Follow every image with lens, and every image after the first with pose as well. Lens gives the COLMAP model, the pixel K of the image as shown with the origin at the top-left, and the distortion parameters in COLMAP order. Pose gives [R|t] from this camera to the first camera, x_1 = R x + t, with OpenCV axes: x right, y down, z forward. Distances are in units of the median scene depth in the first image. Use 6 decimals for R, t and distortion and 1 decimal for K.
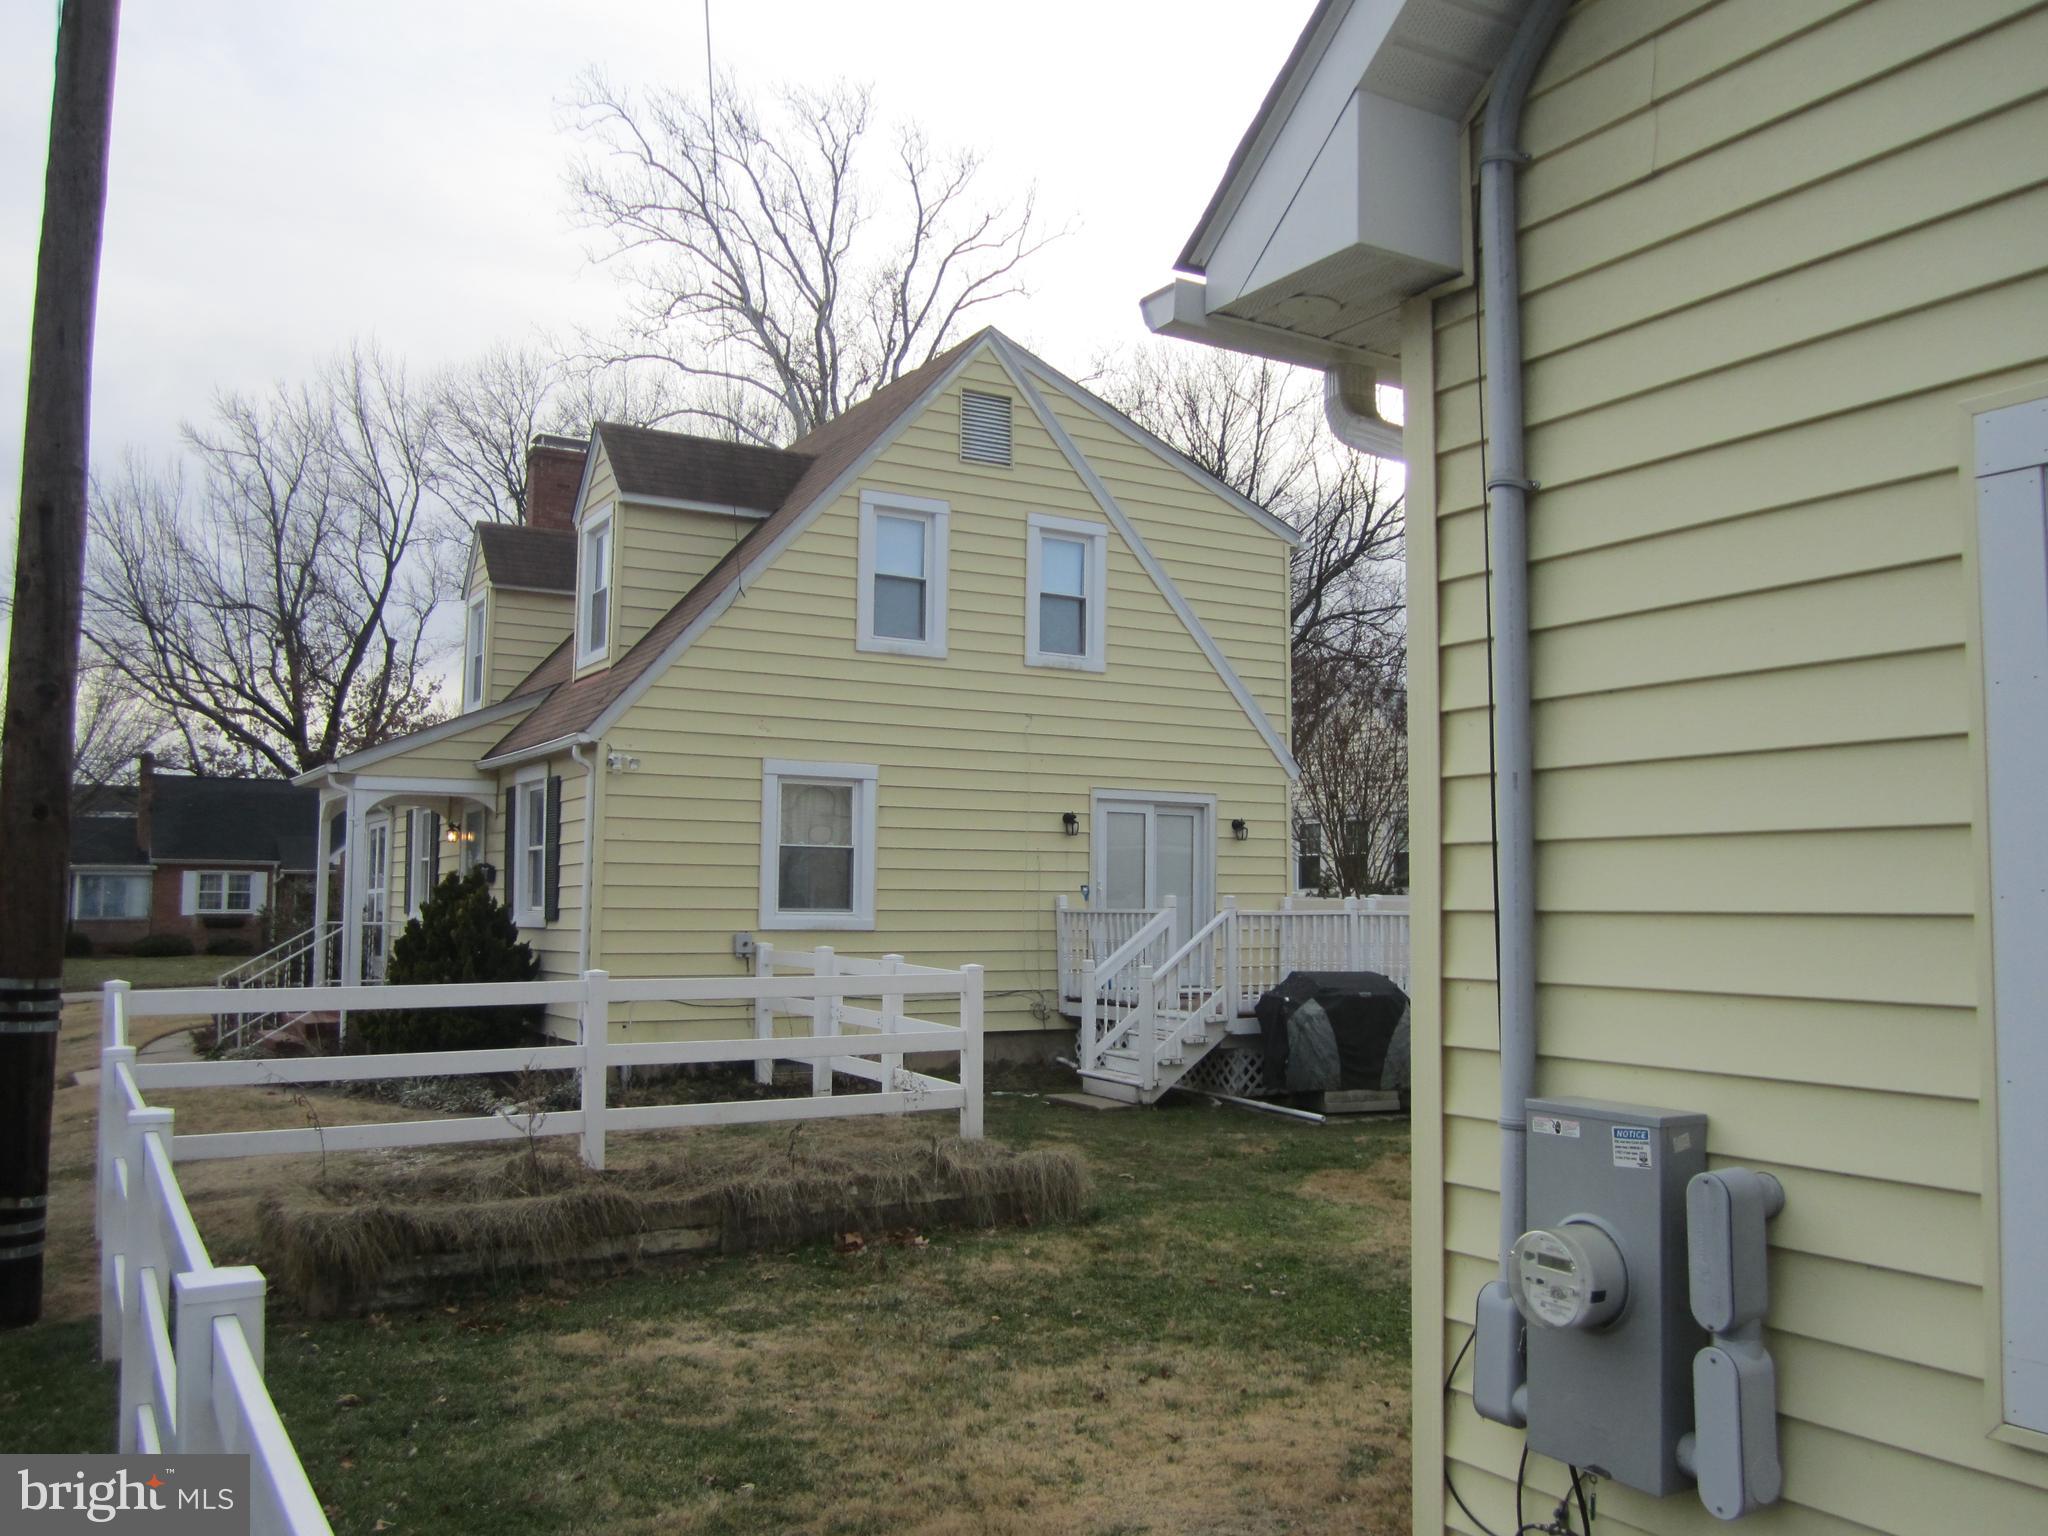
lens RADIAL K [[1690.4, 0, 1023.5], [0, 1690.4, 793.9], [0, 0, 1]] dist [-0.035869, -0.002998]
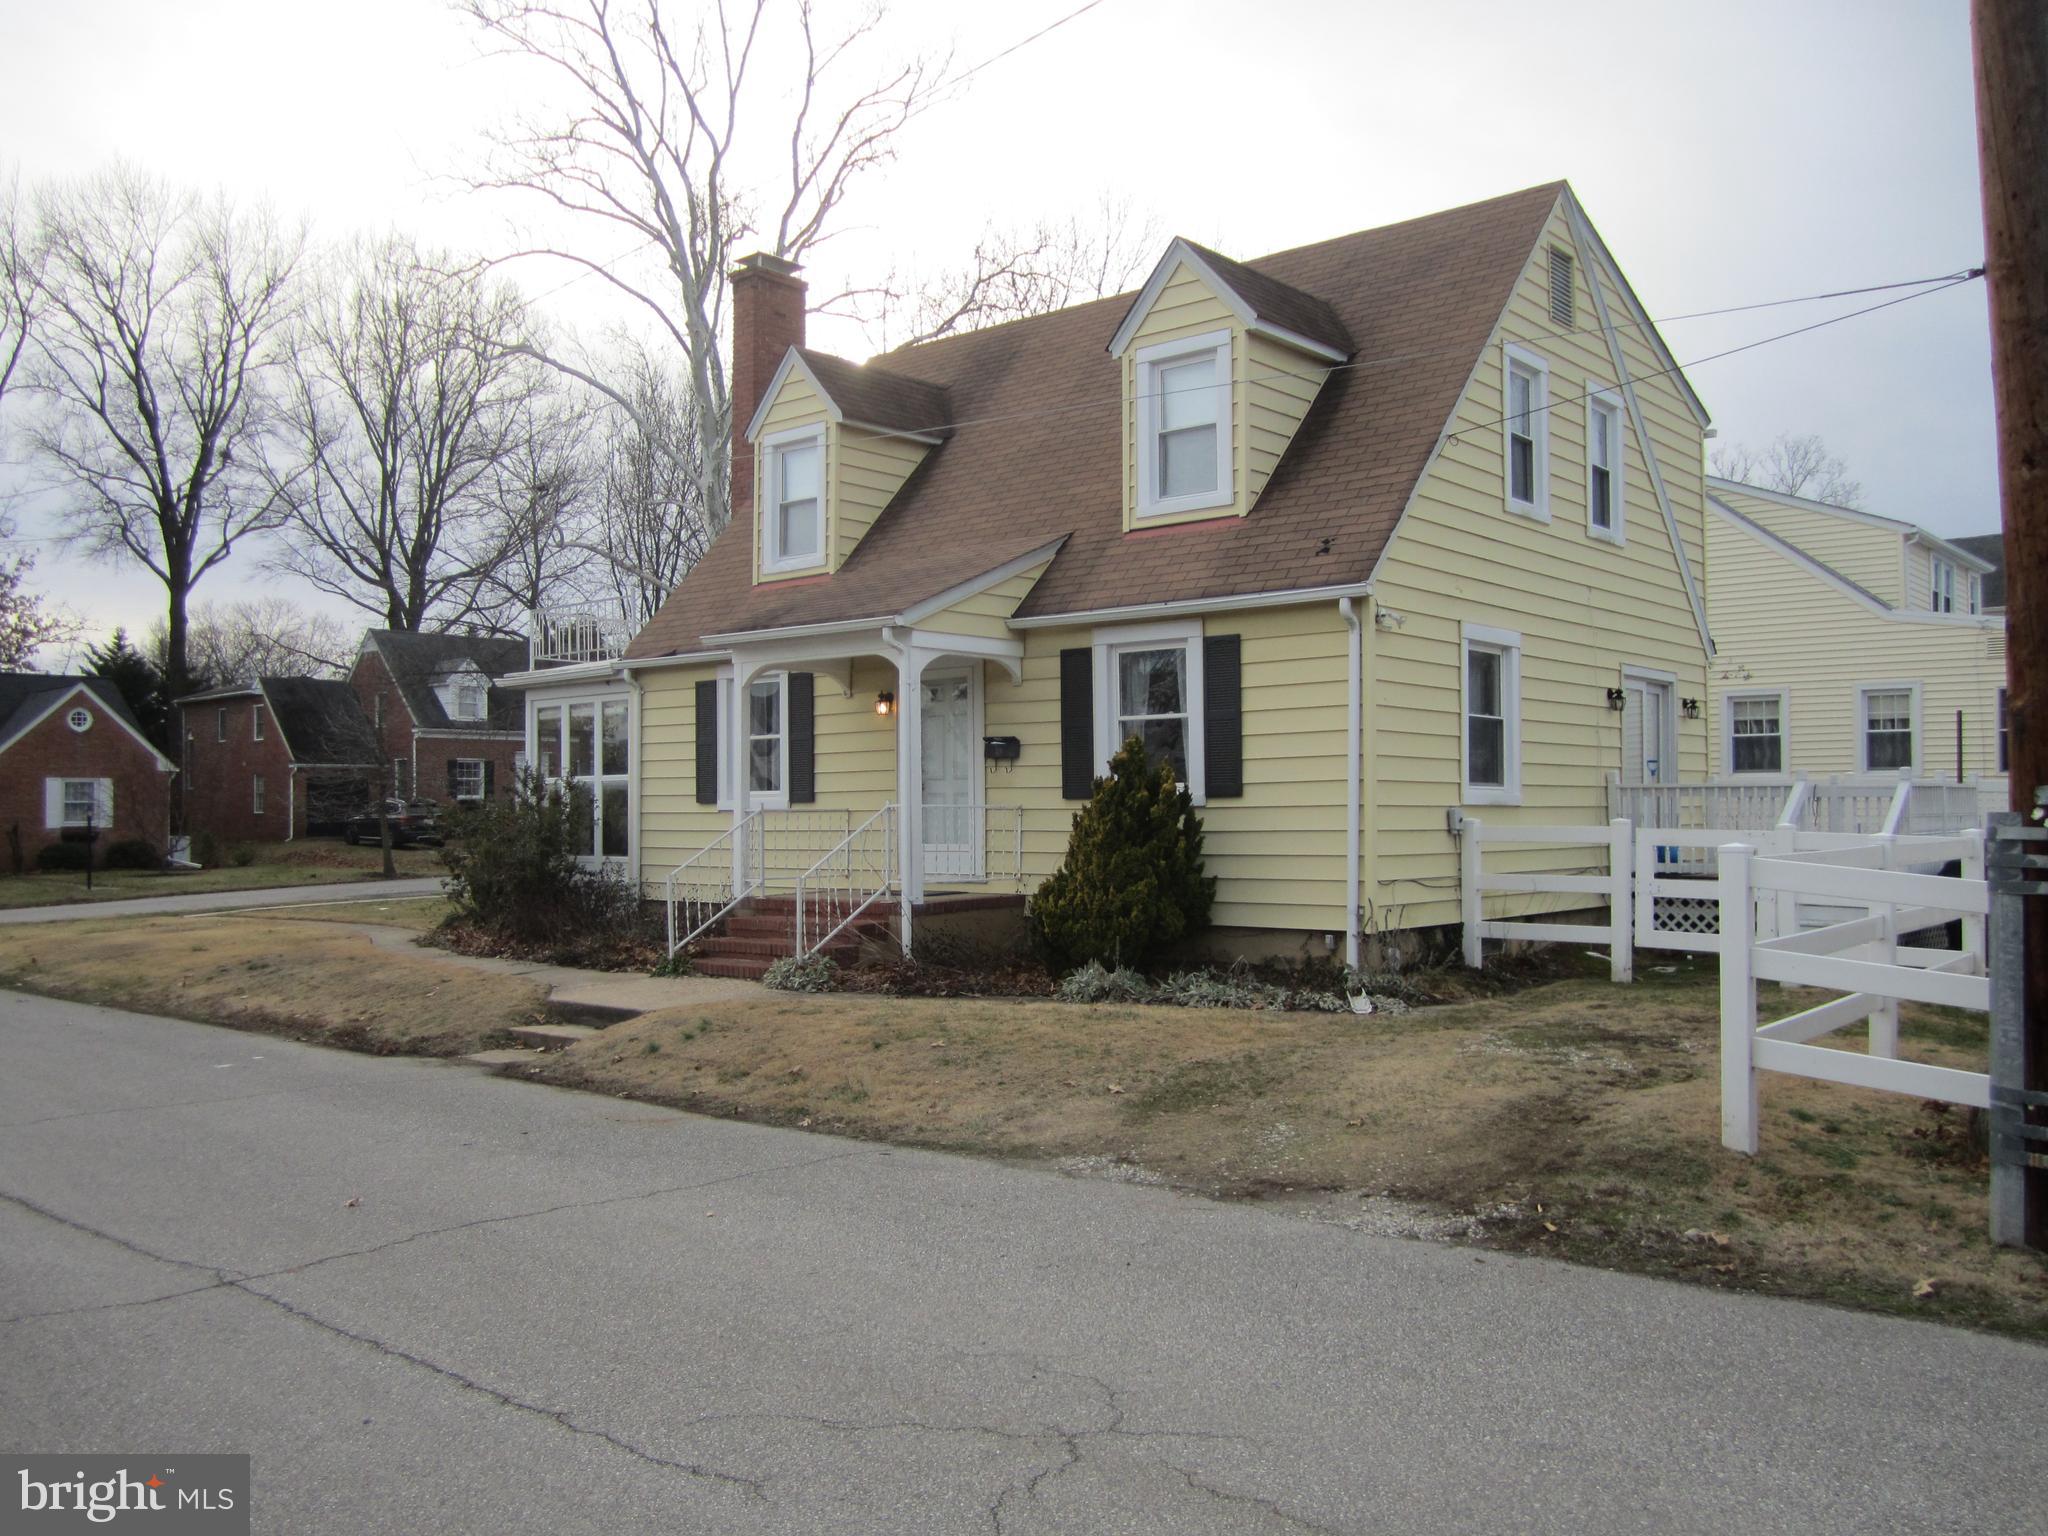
lens RADIAL K [[1714.7, 0, 1024.0], [0, 1714.7, 768.0], [0, 0, 1]] dist [-0.063671, -0.000015]
pose [[0.952166, 0.002738, 0.305568, -0.620741], [-0.014048, 0.999295, 0.034820, 0.028288], [-0.305257, -0.037448, 0.951533, 0.163890]]
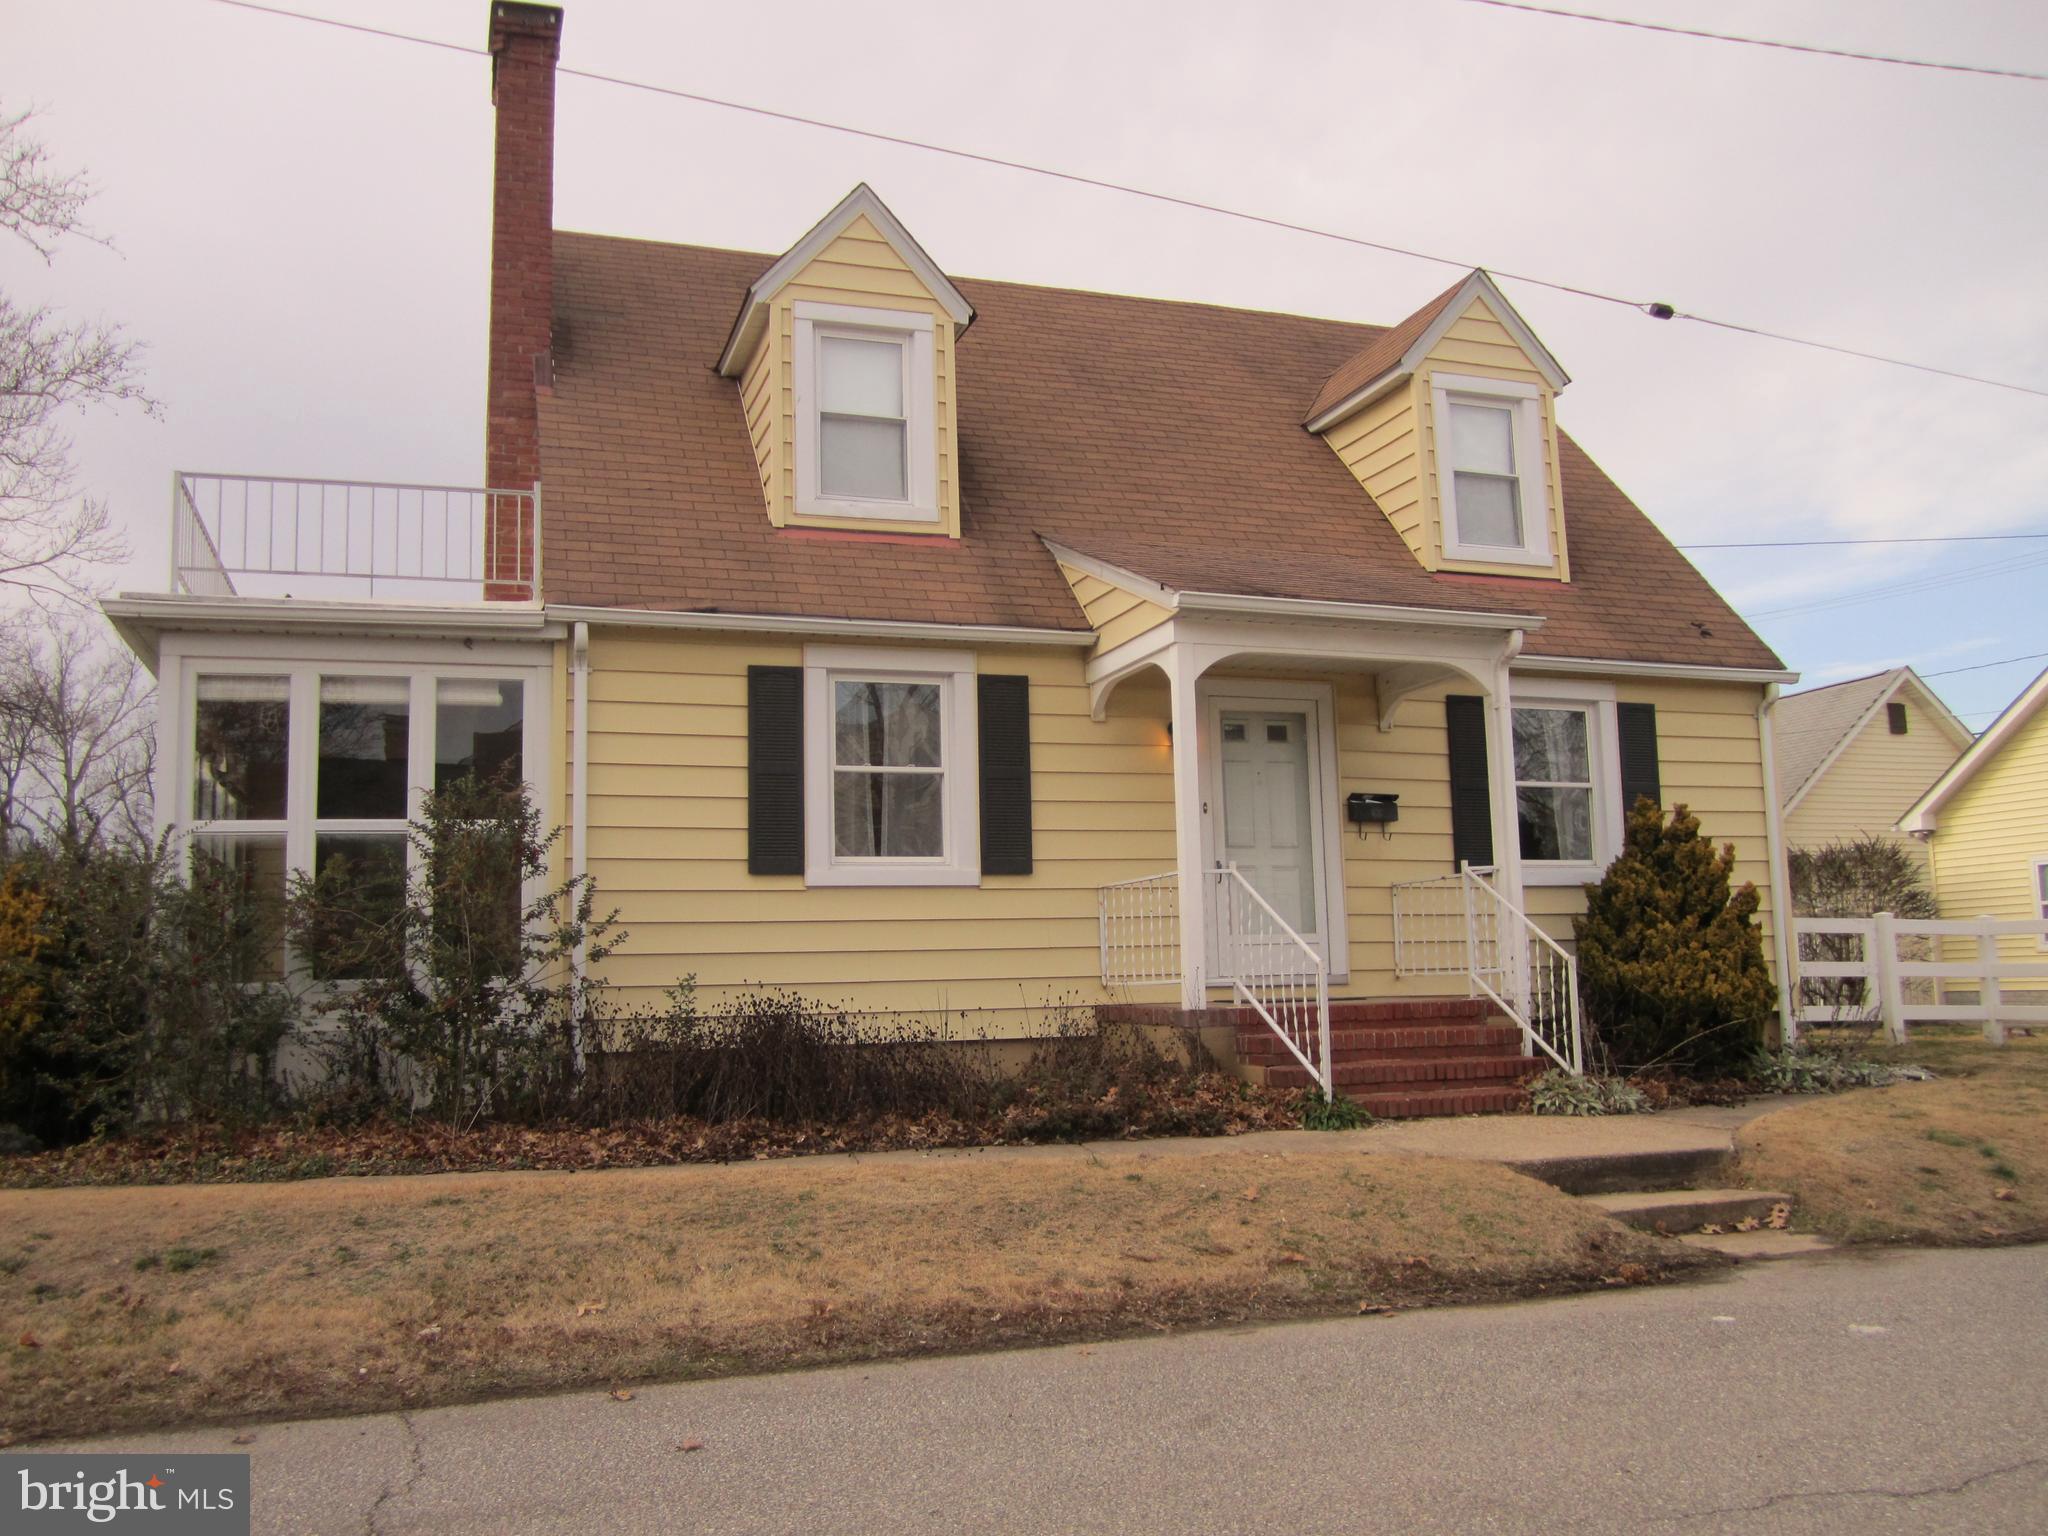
lens RADIAL K [[1680.0, 0, 1024.0], [0, 1680.0, 768.0], [0, 0, 1]] dist [-0.038435, -0.003090]
pose [[0.195407, 0.066836, 0.978442, -1.094227], [-0.060913, 0.996576, -0.055910, 0.083003], [-0.978829, -0.048674, 0.198809, 1.073056]]
